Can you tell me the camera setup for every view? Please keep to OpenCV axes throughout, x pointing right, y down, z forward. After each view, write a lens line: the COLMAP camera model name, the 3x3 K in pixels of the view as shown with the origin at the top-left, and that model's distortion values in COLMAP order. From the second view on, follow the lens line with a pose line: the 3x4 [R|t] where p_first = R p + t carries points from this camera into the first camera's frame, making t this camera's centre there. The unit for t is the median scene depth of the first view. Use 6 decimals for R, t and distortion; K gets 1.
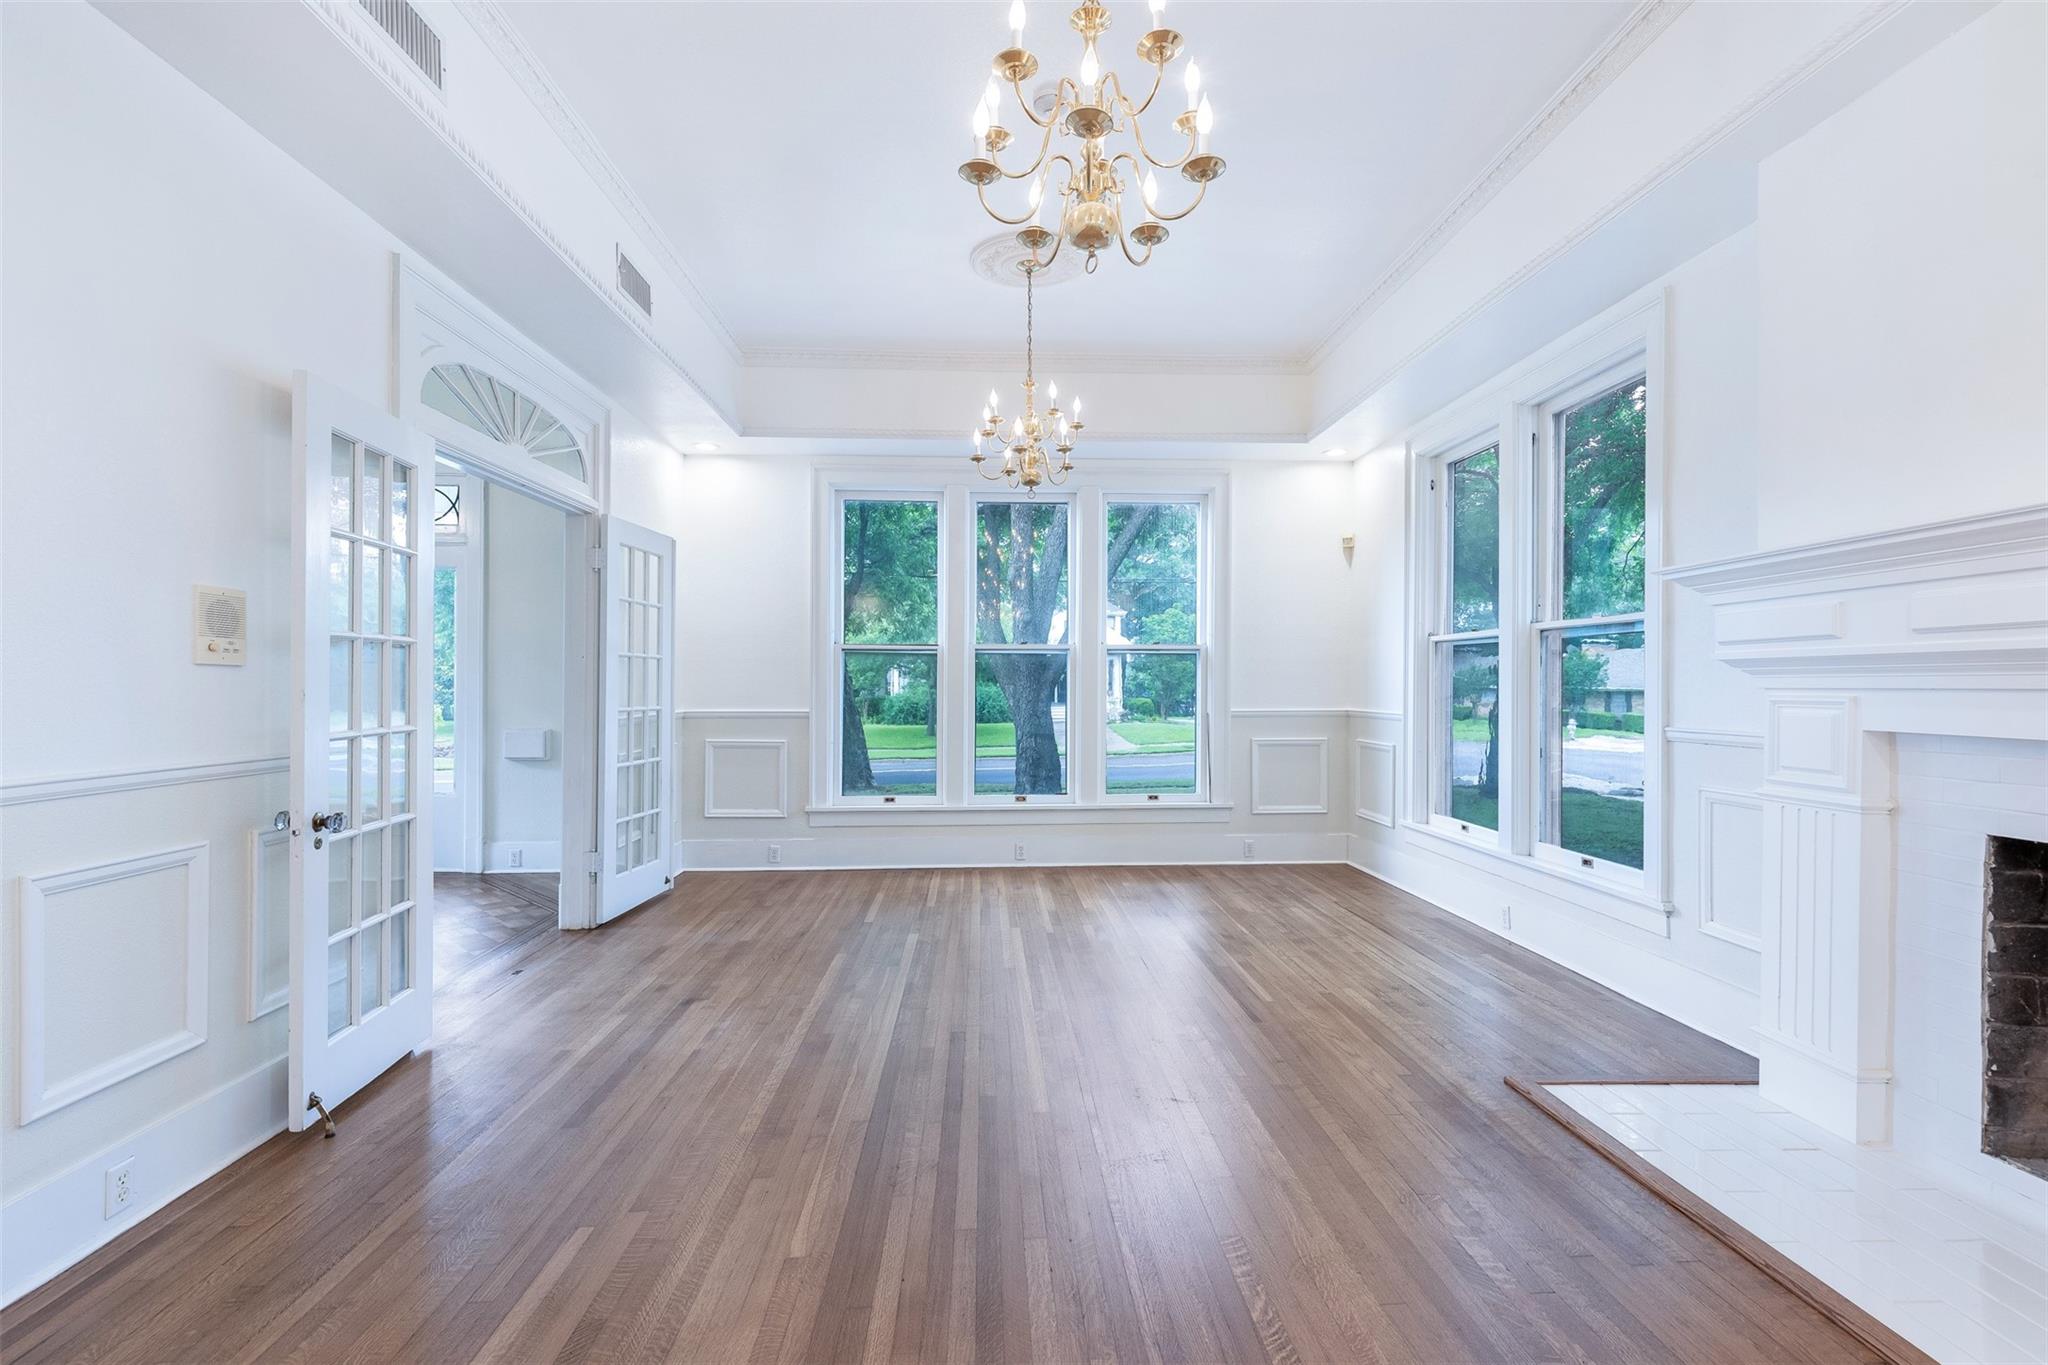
lens RADIAL K [[930.0, 0, 1023.5], [0, 930.0, 683.7], [0, 0, 1]] dist [-0.002714, -0.000414]
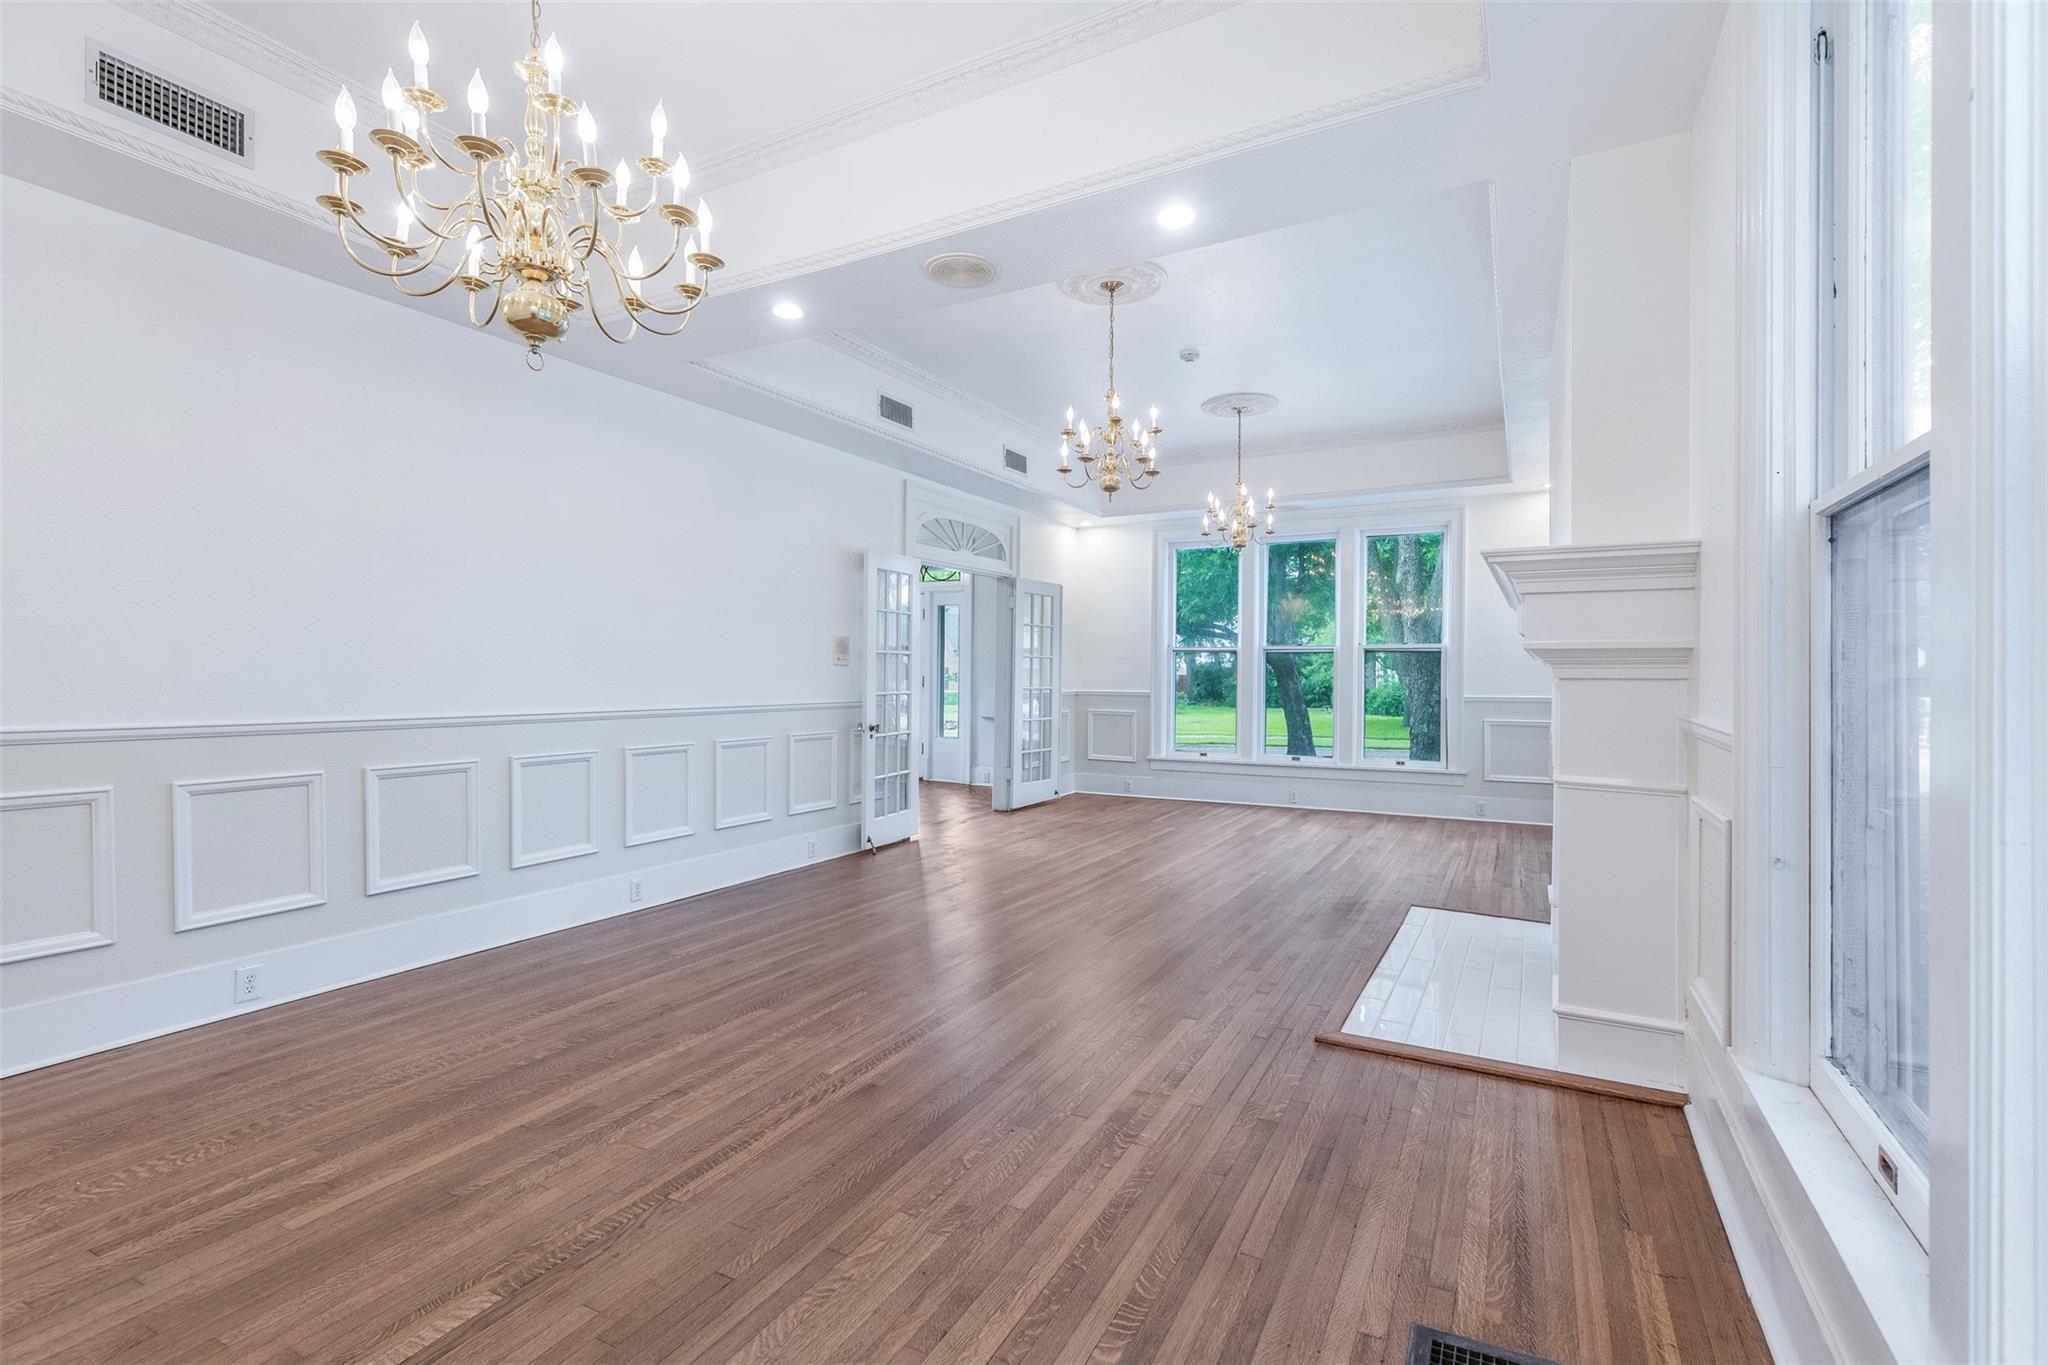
lens RADIAL K [[930.0, 0, 1026.4], [0, 930.0, 675.9], [0, 0, 1]] dist [-0.002714, -0.000414]
pose [[0.853845, 0.006050, -0.520492, 0.466517], [-0.005462, 0.999982, 0.002664, 0.000178], [0.520498, 0.000568, 0.853863, -0.477384]]
